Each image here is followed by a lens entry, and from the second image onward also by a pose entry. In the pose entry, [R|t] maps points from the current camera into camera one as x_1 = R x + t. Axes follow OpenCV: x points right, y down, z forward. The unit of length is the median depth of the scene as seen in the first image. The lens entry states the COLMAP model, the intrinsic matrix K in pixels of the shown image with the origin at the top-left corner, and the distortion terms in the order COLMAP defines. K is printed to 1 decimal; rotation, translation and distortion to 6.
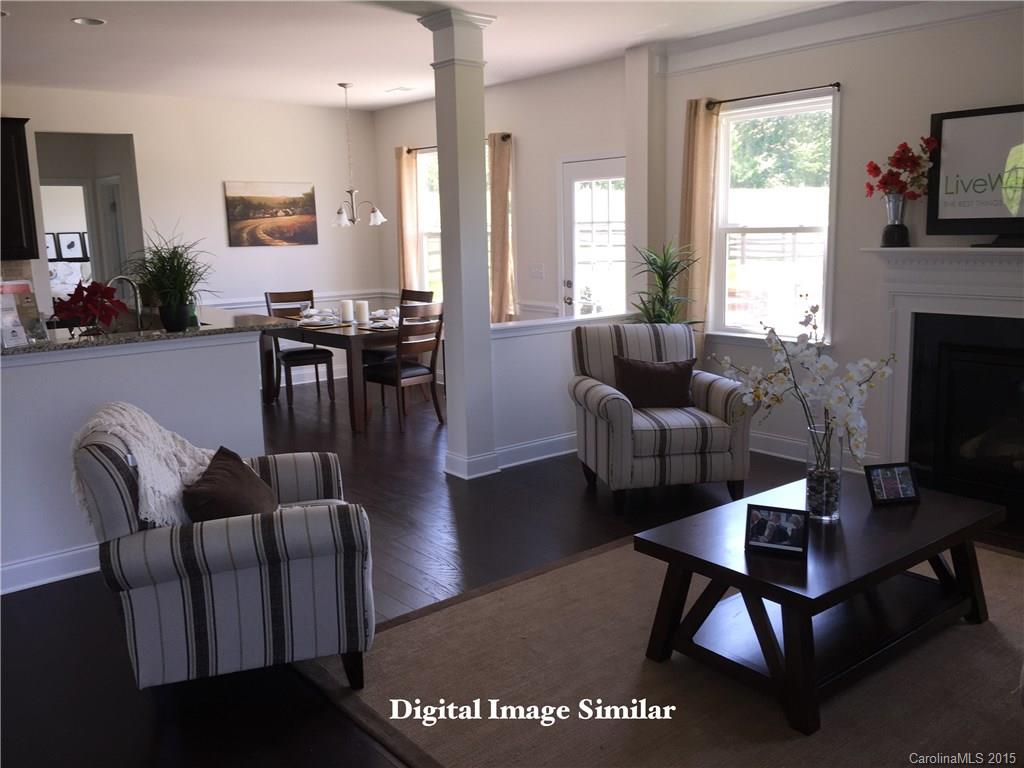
lens RADIAL K [[882.4, 0, 512.0], [0, 882.4, 384.0], [0, 0, 1]] dist [0.009357, -0.009613]
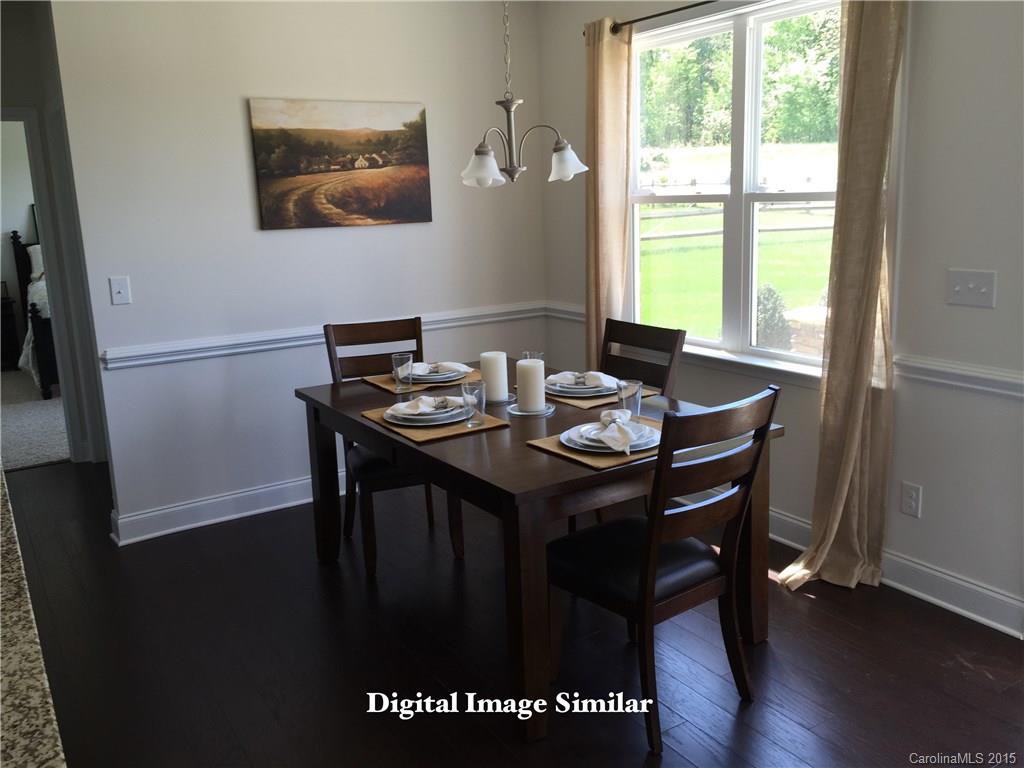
lens RADIAL K [[882.4, 0, 512.0], [0, 882.4, 384.0], [0, 0, 1]] dist [0.009357, -0.009613]
pose [[0.991671, 0.014486, -0.127983, -0.109837], [-0.009042, 0.999033, 0.043017, -0.089630], [0.128482, -0.041502, 0.990843, 0.510016]]
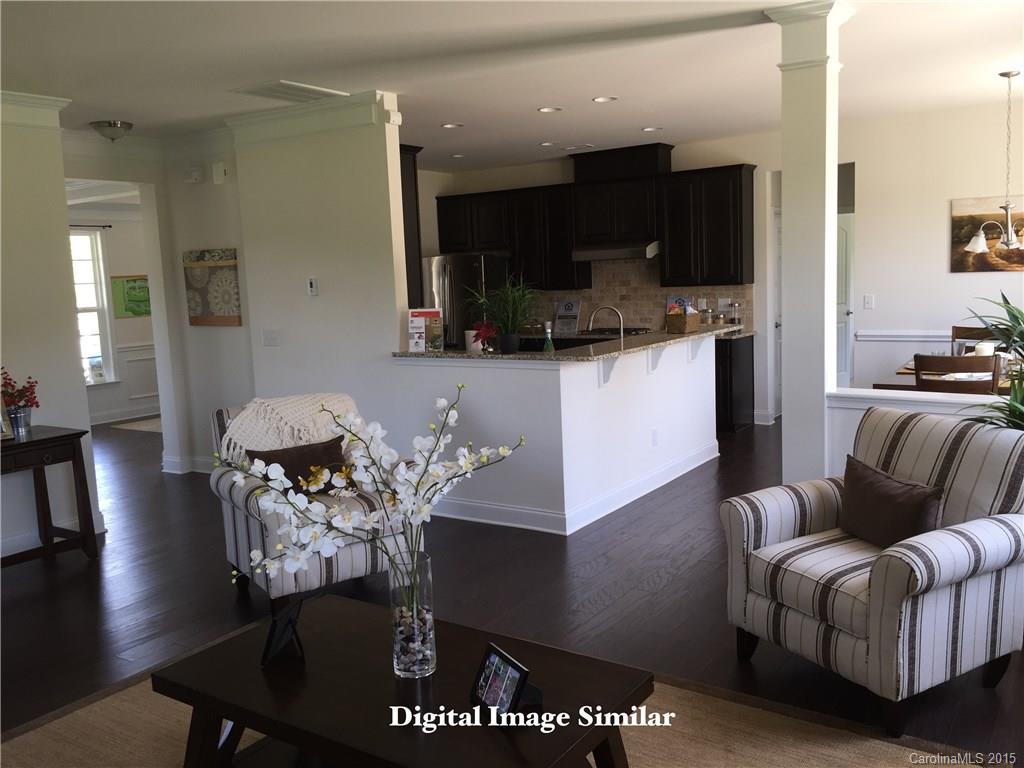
lens RADIAL K [[882.4, 0, 512.0], [0, 882.4, 384.0], [0, 0, 1]] dist [0.009357, -0.009613]
pose [[0.299469, 0.127558, -0.945541, 0.405562], [-0.133172, 0.986910, 0.090961, -0.066008], [0.944766, 0.098679, 0.312536, 0.310930]]
